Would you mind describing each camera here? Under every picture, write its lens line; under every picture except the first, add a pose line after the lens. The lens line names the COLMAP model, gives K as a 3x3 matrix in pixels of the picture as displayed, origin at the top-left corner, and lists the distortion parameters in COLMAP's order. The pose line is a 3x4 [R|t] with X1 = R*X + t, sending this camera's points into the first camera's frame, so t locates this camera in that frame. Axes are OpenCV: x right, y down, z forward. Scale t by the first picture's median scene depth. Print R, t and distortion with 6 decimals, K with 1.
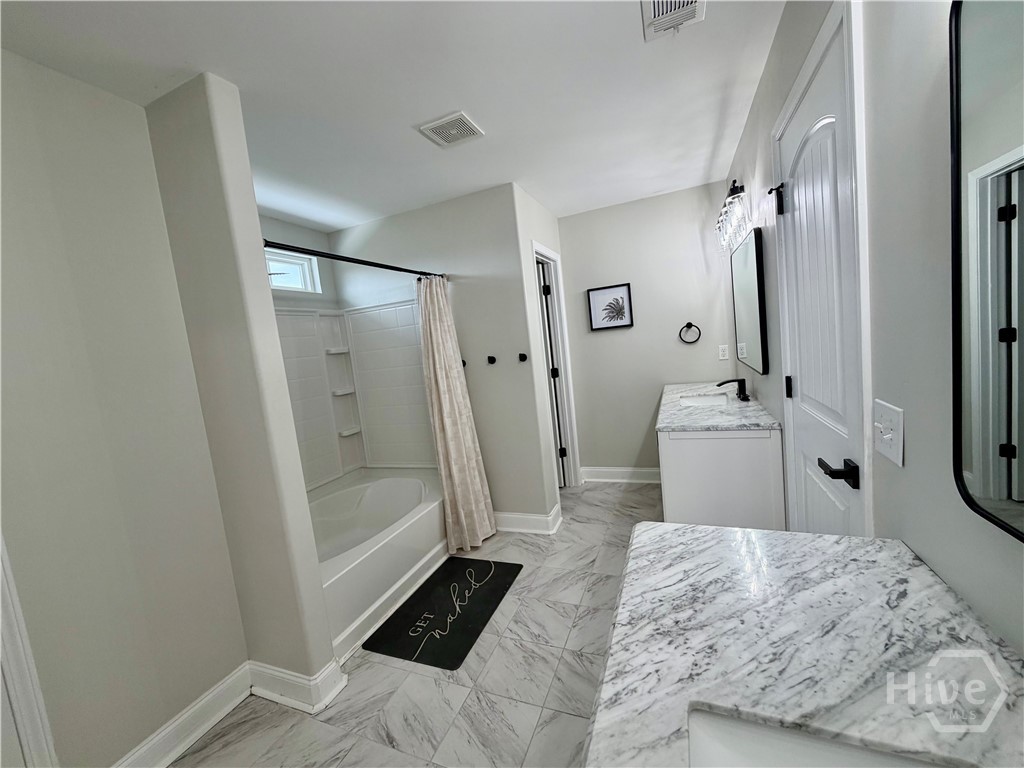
lens RADIAL K [[407.6, 0, 510.7], [0, 407.6, 383.8], [0, 0, 1]] dist [-0.000366, 0.001480]
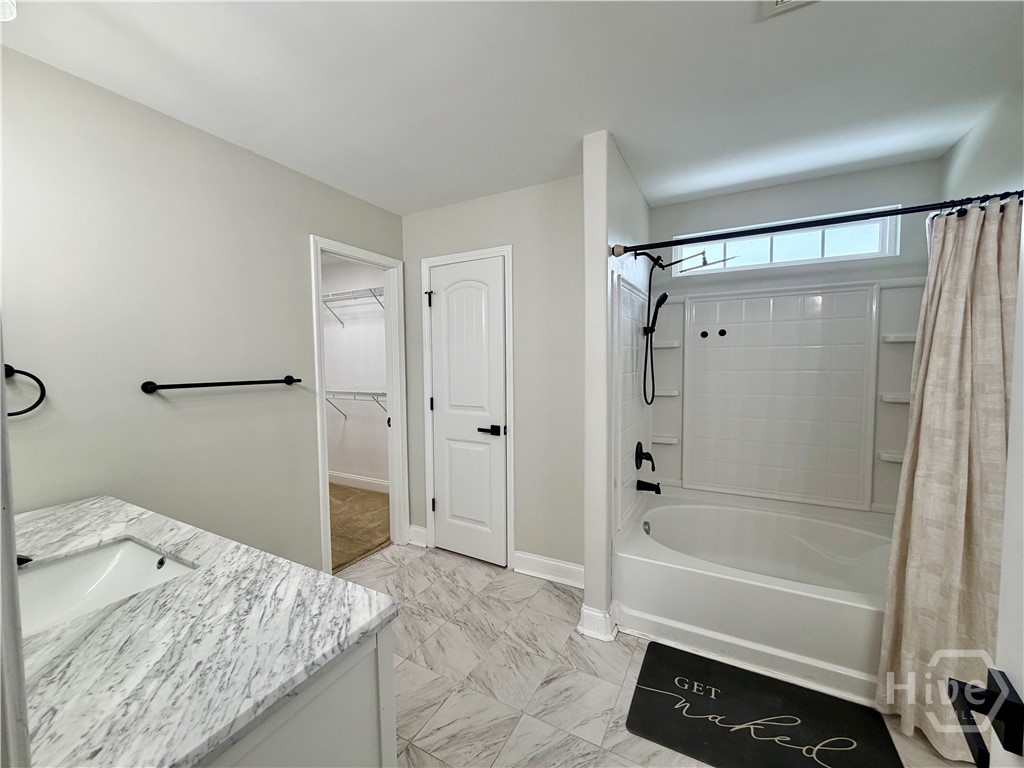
lens RADIAL K [[407.6, 0, 510.6], [0, 407.6, 383.5], [0, 0, 1]] dist [-0.000366, 0.001480]
pose [[-0.101327, 0.165194, -0.981042, 1.277543], [-0.077761, 0.981785, 0.173351, -0.288245], [0.991809, 0.093852, -0.086636, 1.605727]]
